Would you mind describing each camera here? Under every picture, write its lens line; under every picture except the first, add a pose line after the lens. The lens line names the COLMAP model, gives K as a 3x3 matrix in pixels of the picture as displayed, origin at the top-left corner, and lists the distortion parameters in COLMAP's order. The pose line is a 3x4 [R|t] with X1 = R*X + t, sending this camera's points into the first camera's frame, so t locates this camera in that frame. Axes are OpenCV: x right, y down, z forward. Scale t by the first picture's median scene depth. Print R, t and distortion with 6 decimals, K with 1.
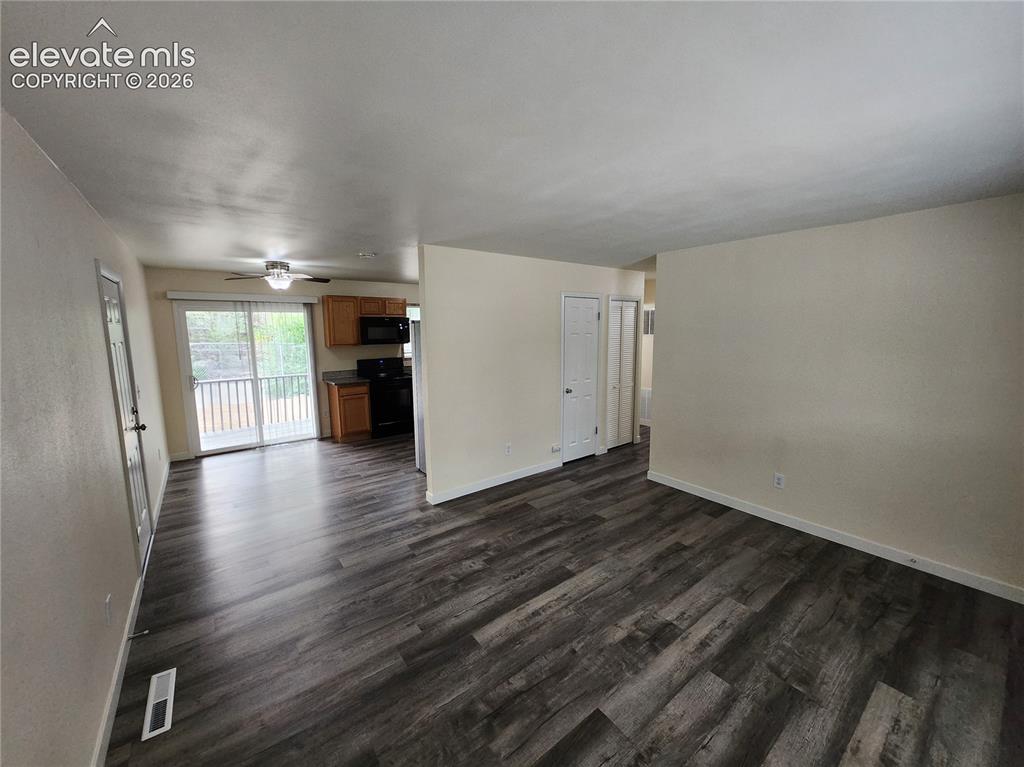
lens RADIAL K [[400.2, 0, 515.1], [0, 400.2, 375.0], [0, 0, 1]] dist [0.001662, -0.000478]
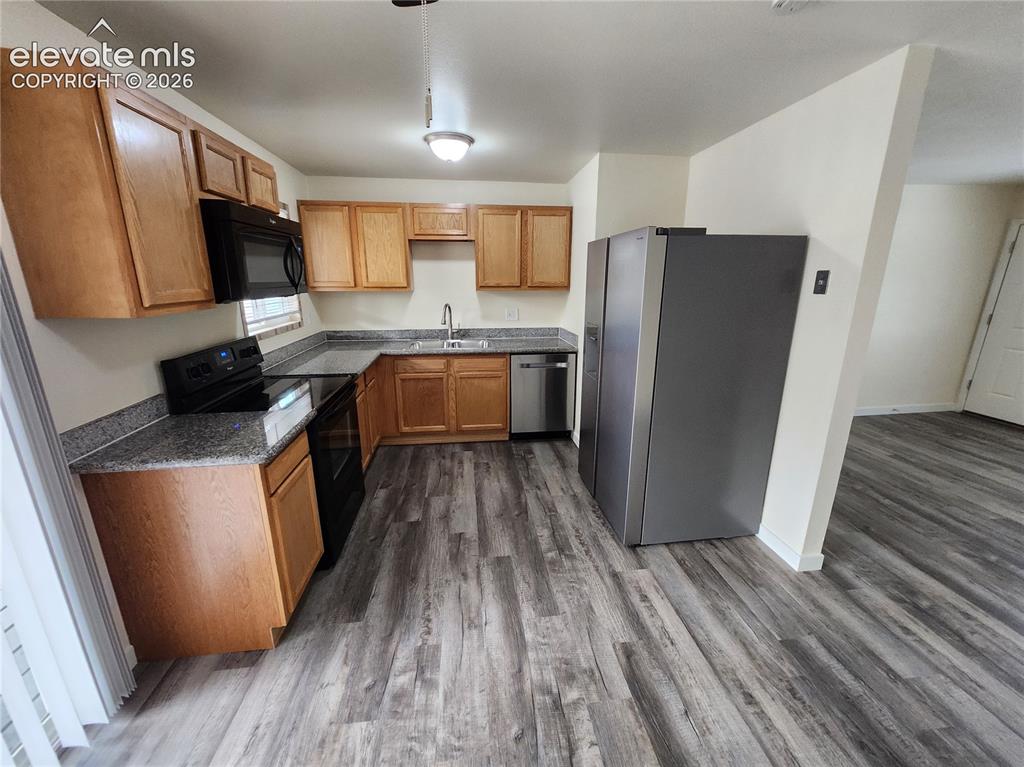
lens RADIAL K [[400.2, 0, 511.3], [0, 400.2, 377.4], [0, 0, 1]] dist [0.001662, -0.000478]
pose [[0.515322, -0.205593, 0.831970, -1.066453], [0.100735, 0.978599, 0.179432, -0.109968], [-0.851056, -0.008657, 0.525004, 1.357172]]
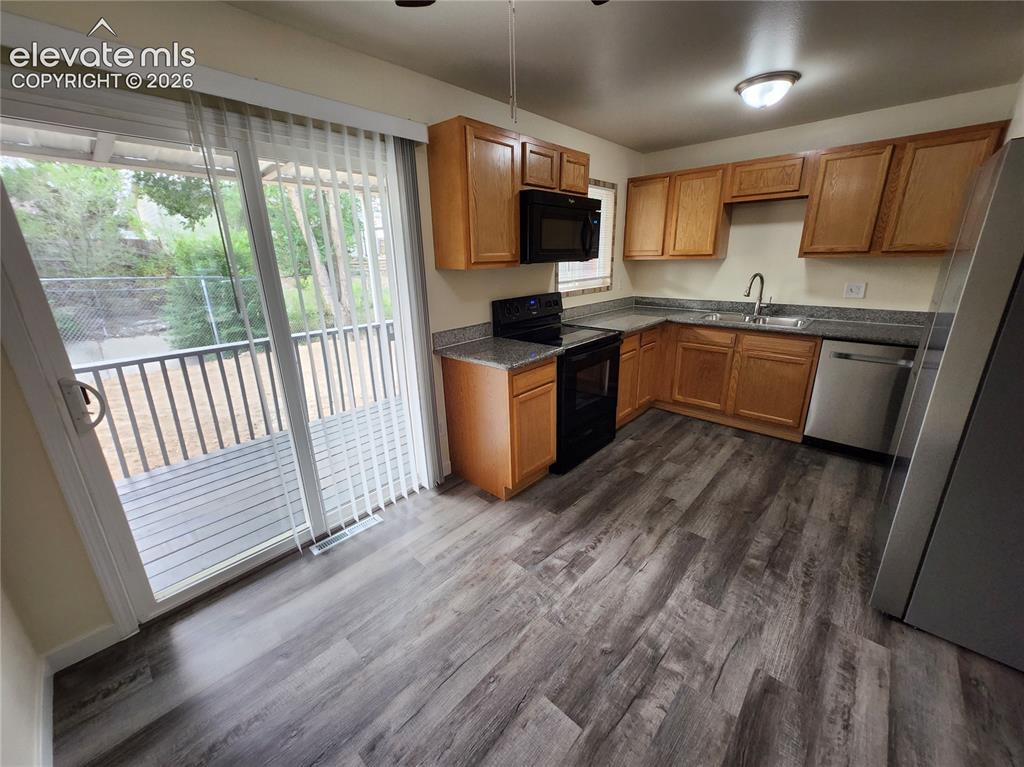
lens RADIAL K [[400.2, 0, 515.3], [0, 400.2, 379.0], [0, 0, 1]] dist [0.001662, -0.000478]
pose [[0.985655, -0.064122, 0.156119, -0.939037], [0.035720, 0.983318, 0.178355, -0.065268], [-0.164951, -0.170219, 0.971502, 1.166312]]
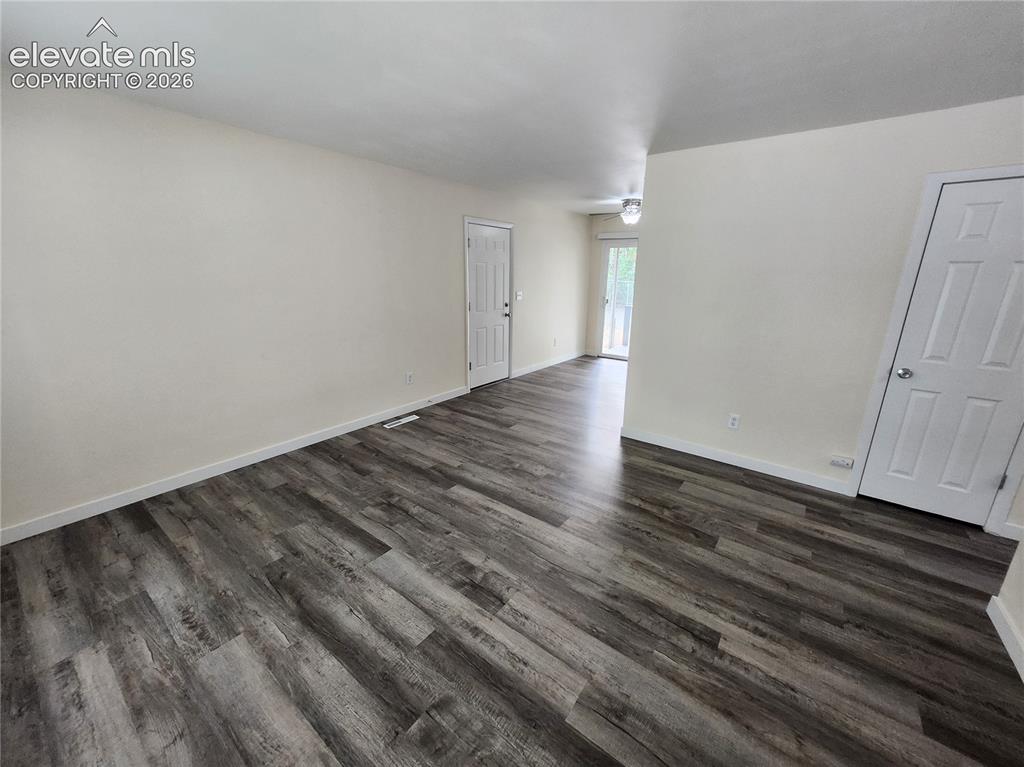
lens RADIAL K [[400.2, 0, 517.3], [0, 400.2, 381.7], [0, 0, 1]] dist [0.001662, -0.000478]
pose [[0.267413, 0.268312, -0.925472, 0.776040], [-0.135832, 0.961356, 0.239467, -0.012951], [0.953960, 0.061672, 0.293524, 0.568281]]
